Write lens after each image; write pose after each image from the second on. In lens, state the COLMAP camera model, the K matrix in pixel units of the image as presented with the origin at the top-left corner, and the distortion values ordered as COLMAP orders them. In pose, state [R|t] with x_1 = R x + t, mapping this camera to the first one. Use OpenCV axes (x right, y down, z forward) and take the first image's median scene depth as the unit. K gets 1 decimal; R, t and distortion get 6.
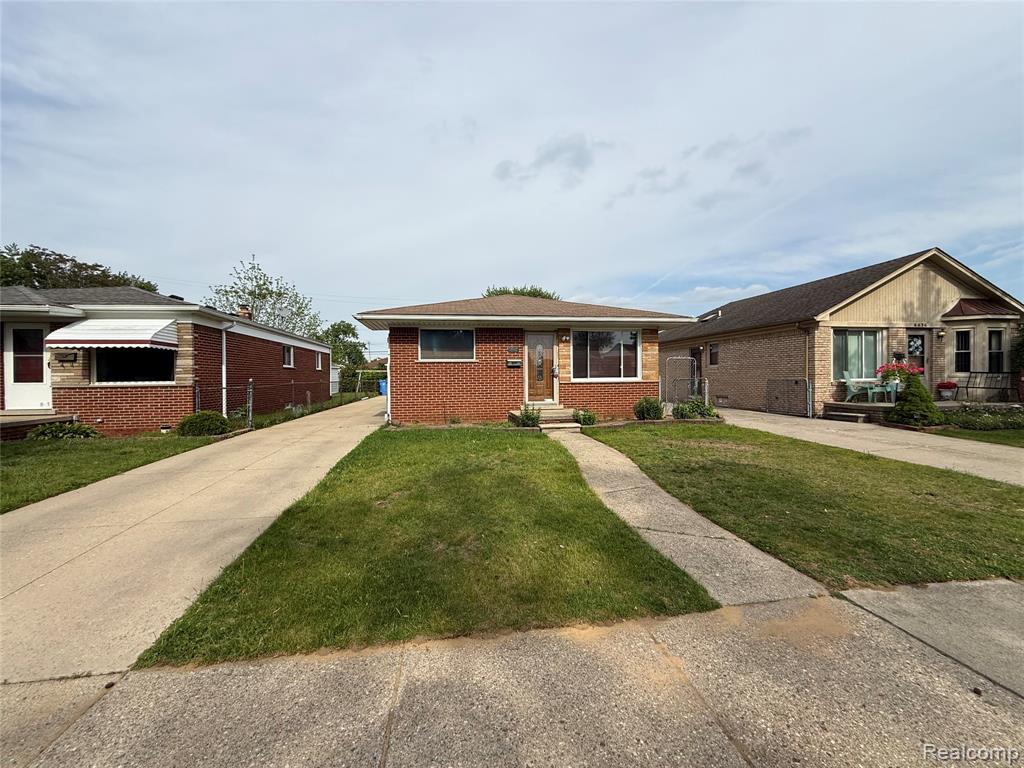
lens RADIAL K [[409.0, 0, 508.3], [0, 409.0, 382.5], [0, 0, 1]] dist [0.002674, -0.000270]
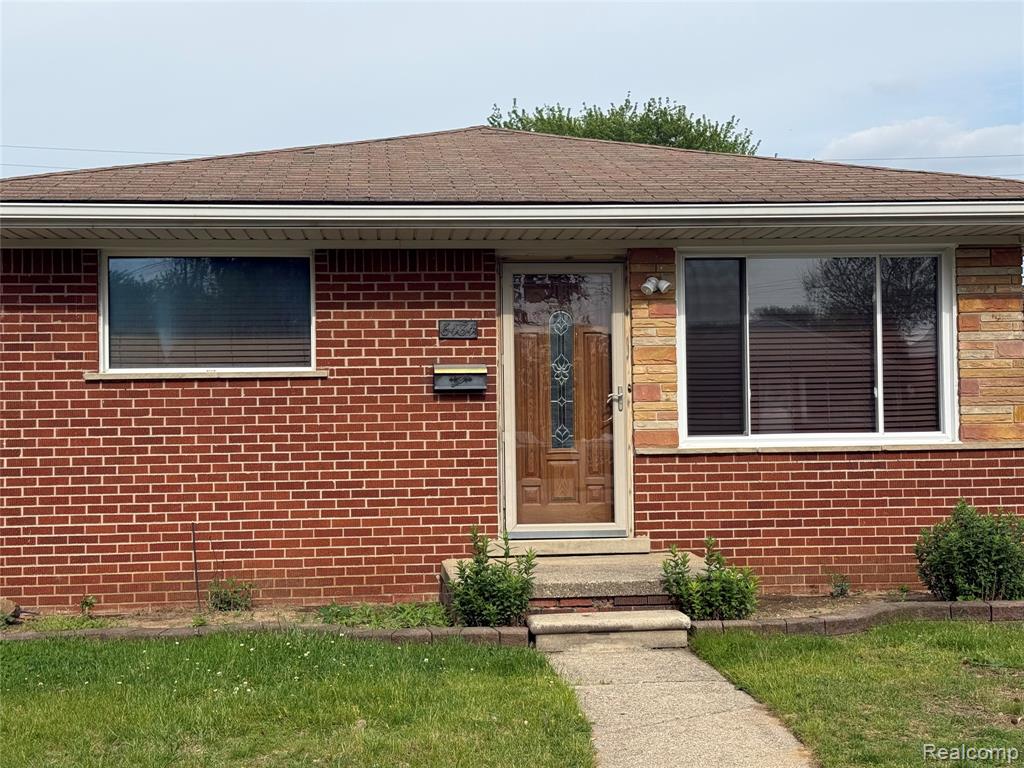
lens RADIAL K [[1438.6, 0, 512.7], [0, 1438.6, 382.6], [0, 0, 1]] dist [0.131353, 0.000000]
pose [[0.998497, -0.007073, -0.054354, 0.098447], [0.004776, 0.999094, -0.042280, -0.005789], [0.054603, 0.041957, 0.997626, 0.065153]]
